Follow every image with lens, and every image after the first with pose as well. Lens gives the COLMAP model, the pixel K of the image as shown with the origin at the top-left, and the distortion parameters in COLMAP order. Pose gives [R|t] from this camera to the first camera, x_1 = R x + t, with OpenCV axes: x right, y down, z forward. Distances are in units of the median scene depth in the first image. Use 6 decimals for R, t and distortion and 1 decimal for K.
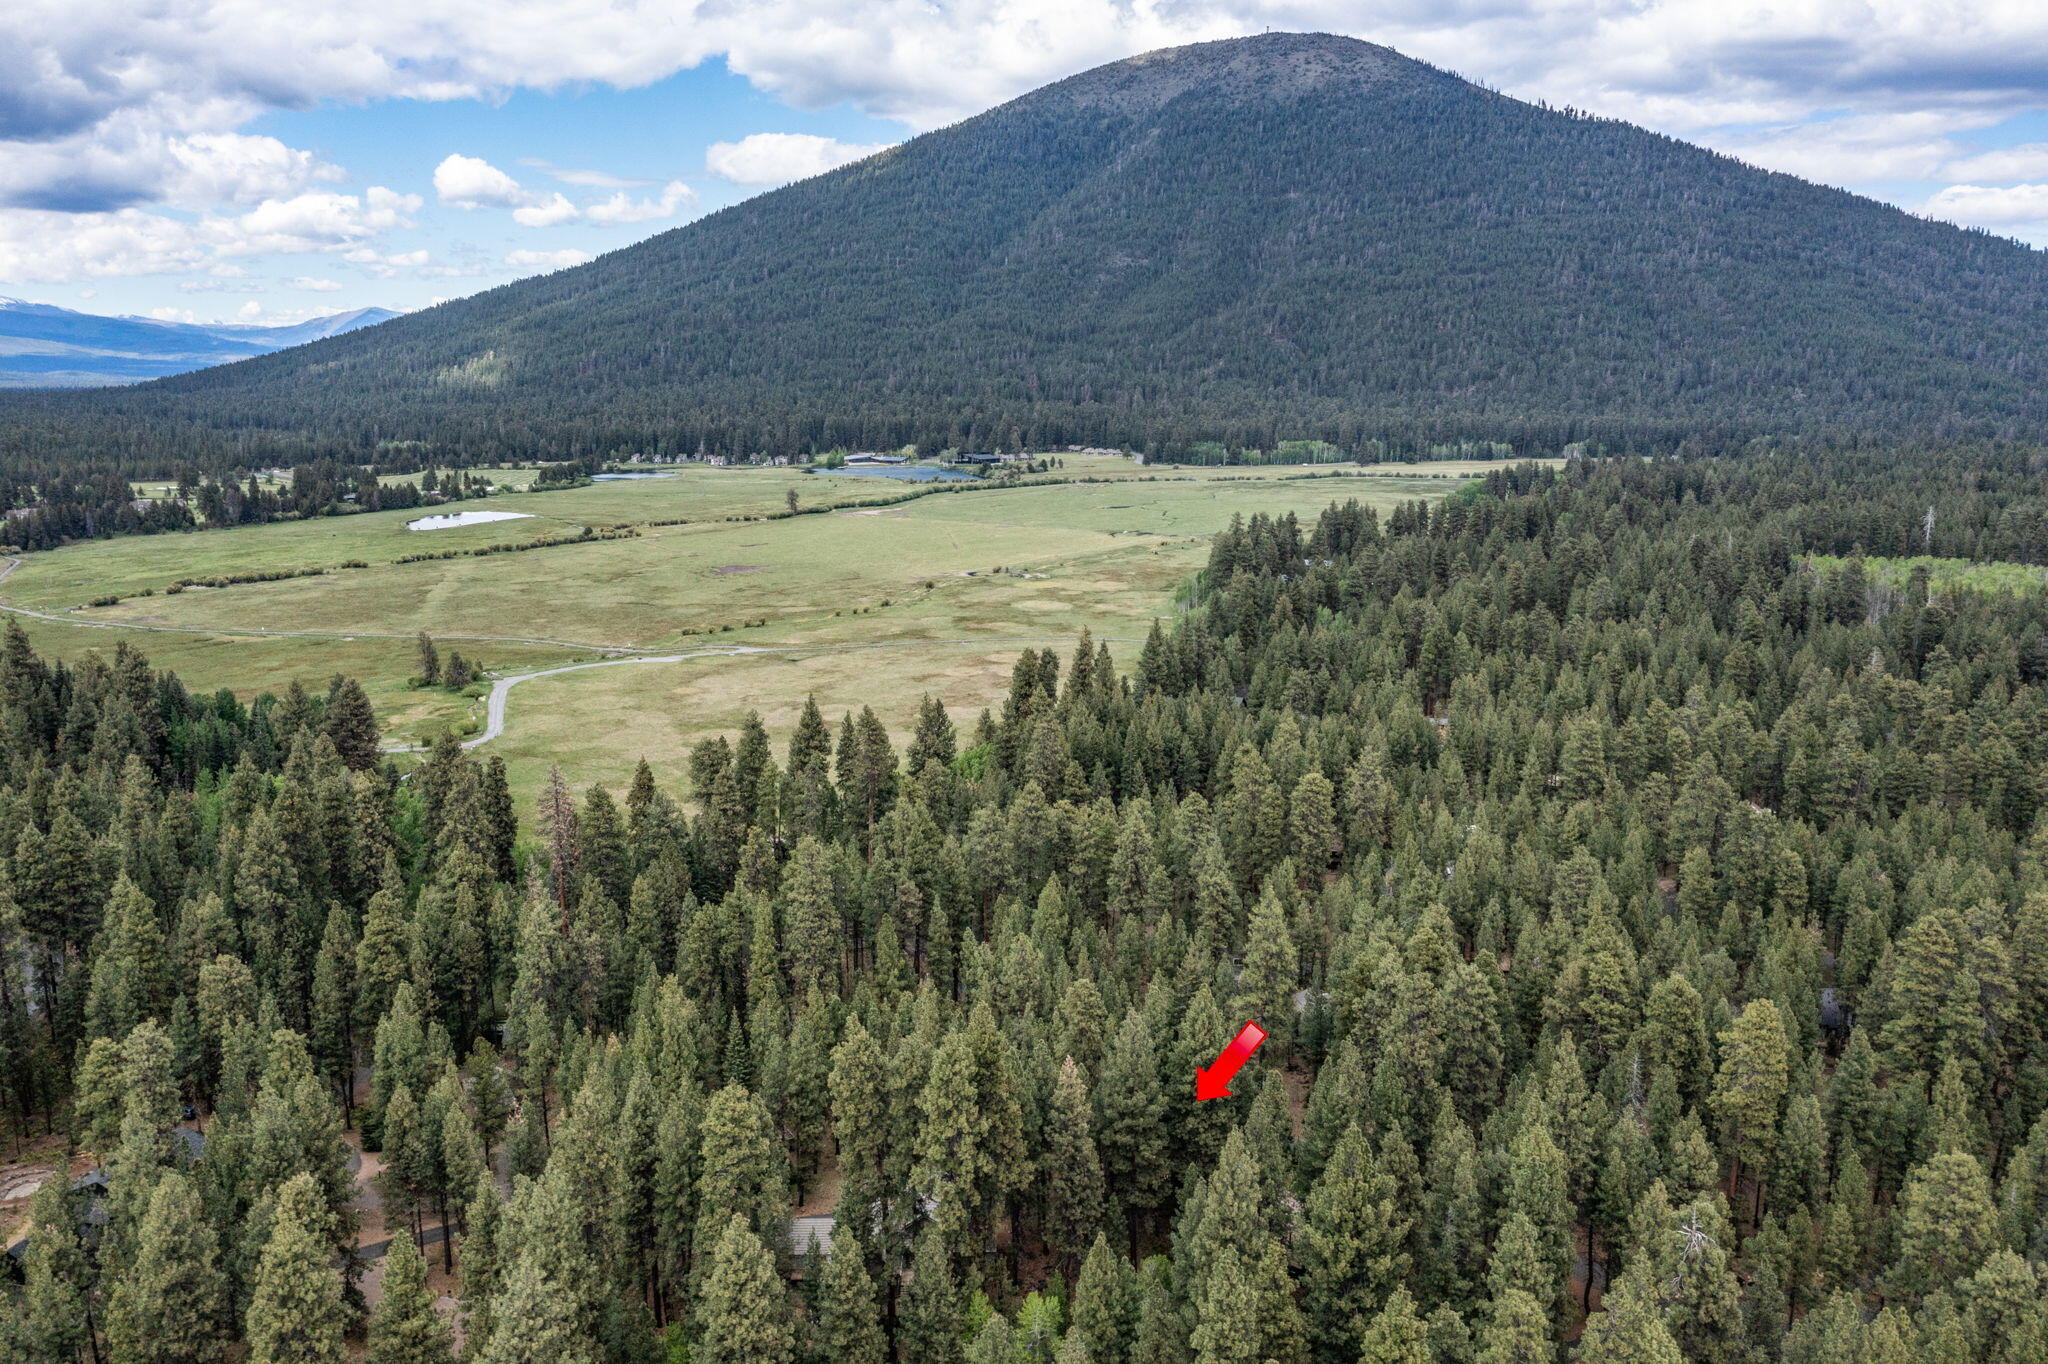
lens RADIAL K [[1633.1, 0, 1022.1], [0, 1633.1, 672.5], [0, 0, 1]] dist [0.000280, -0.000441]
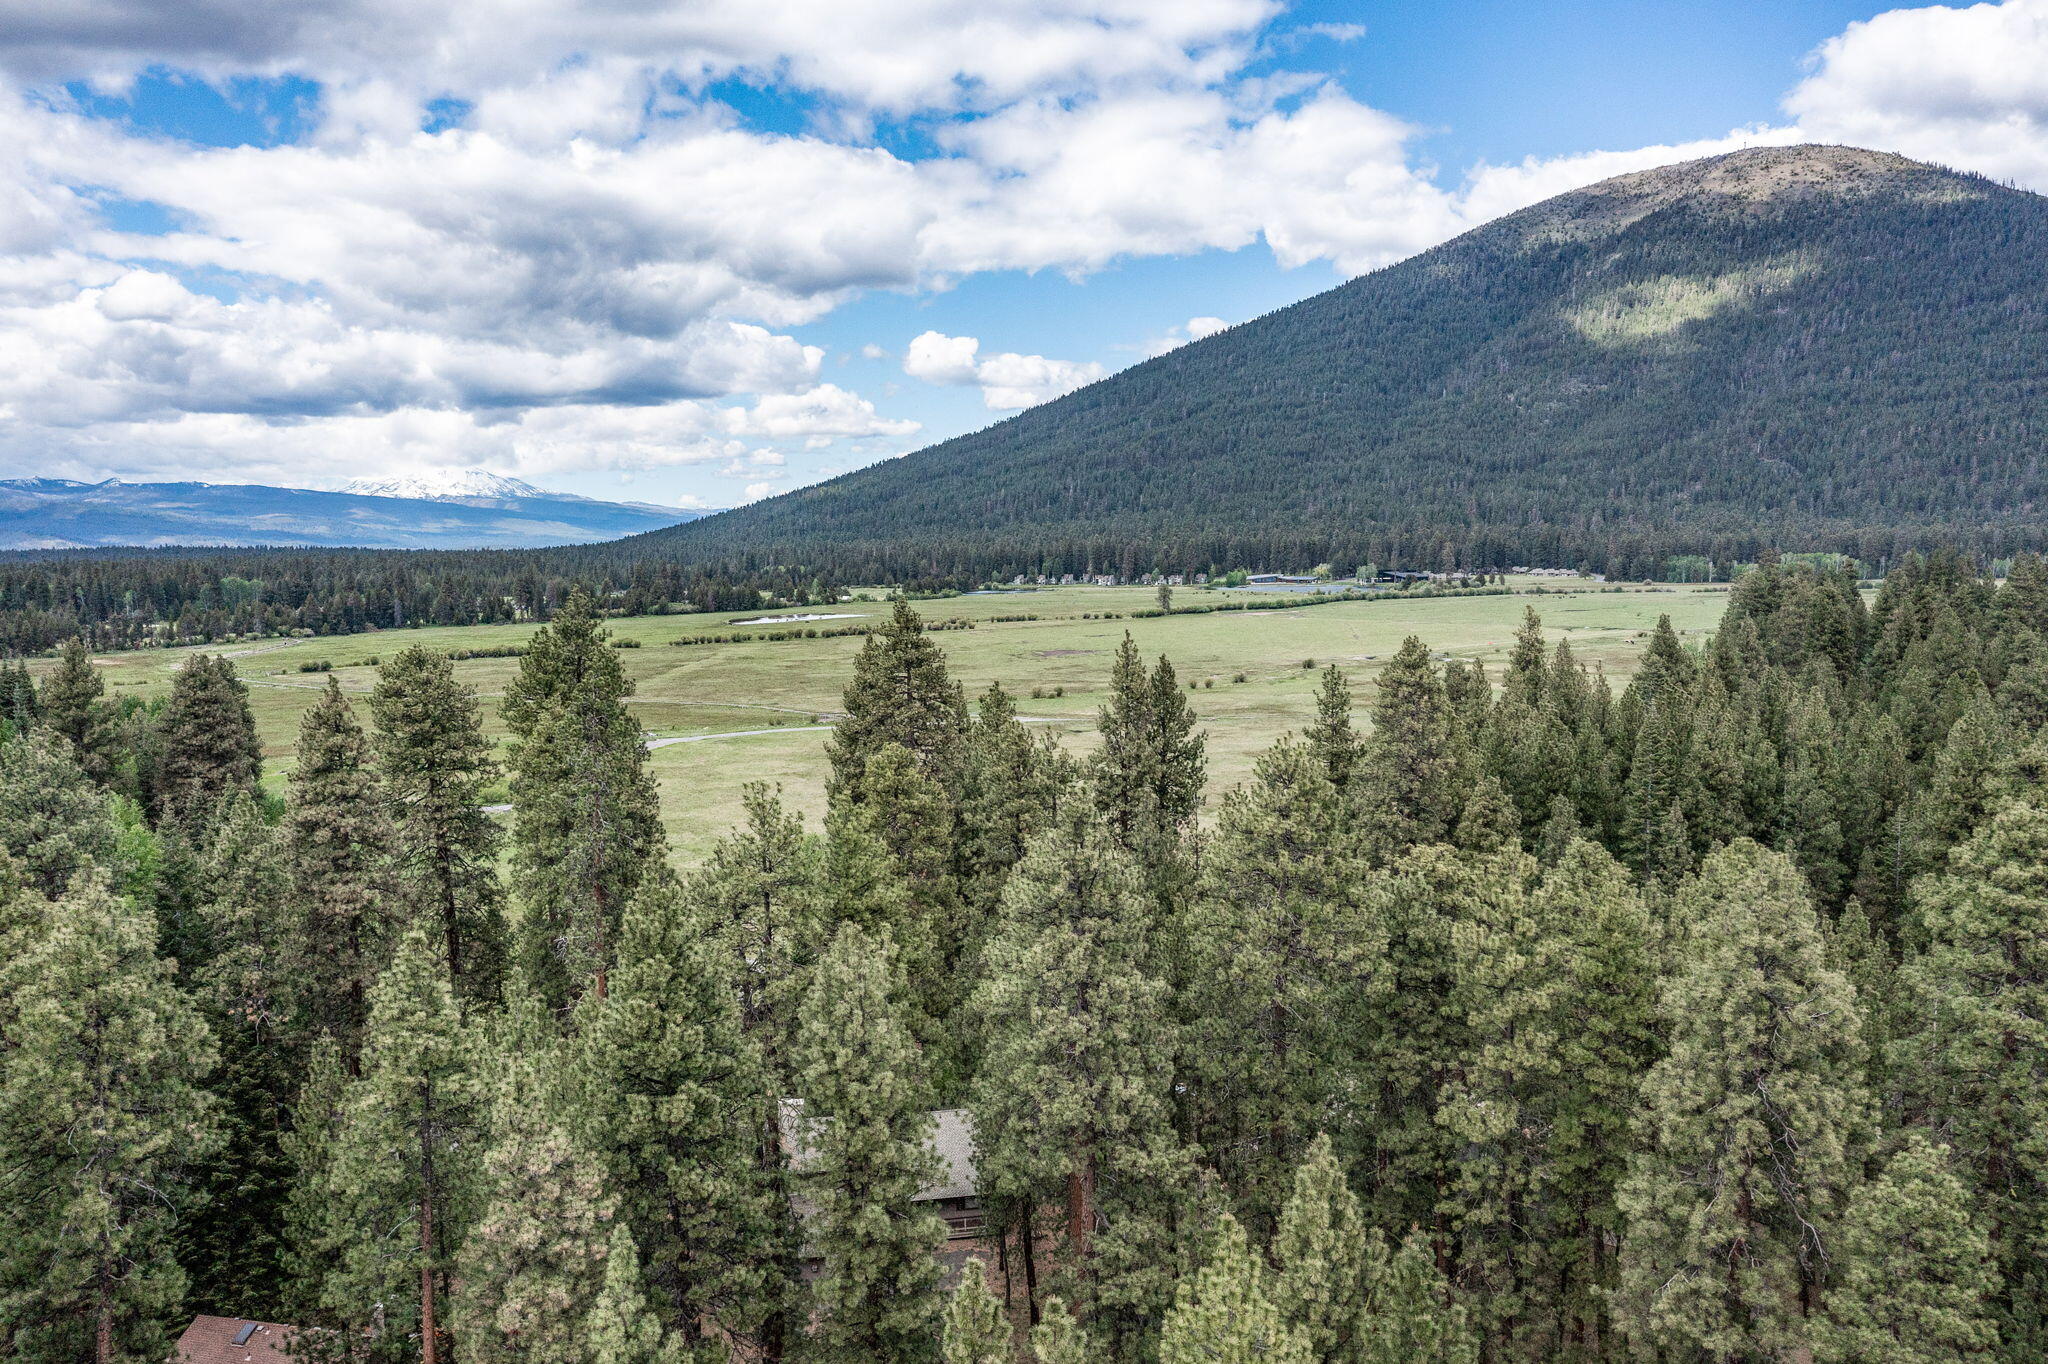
lens RADIAL K [[1633.1, 0, 1022.1], [0, 1633.1, 672.5], [0, 0, 1]] dist [0.000280, -0.000441]
pose [[0.965097, 0.008649, -0.261749, 0.005193], [-0.036553, 0.994120, -0.101925, 0.013586], [0.259328, 0.107936, 0.959739, 0.122340]]
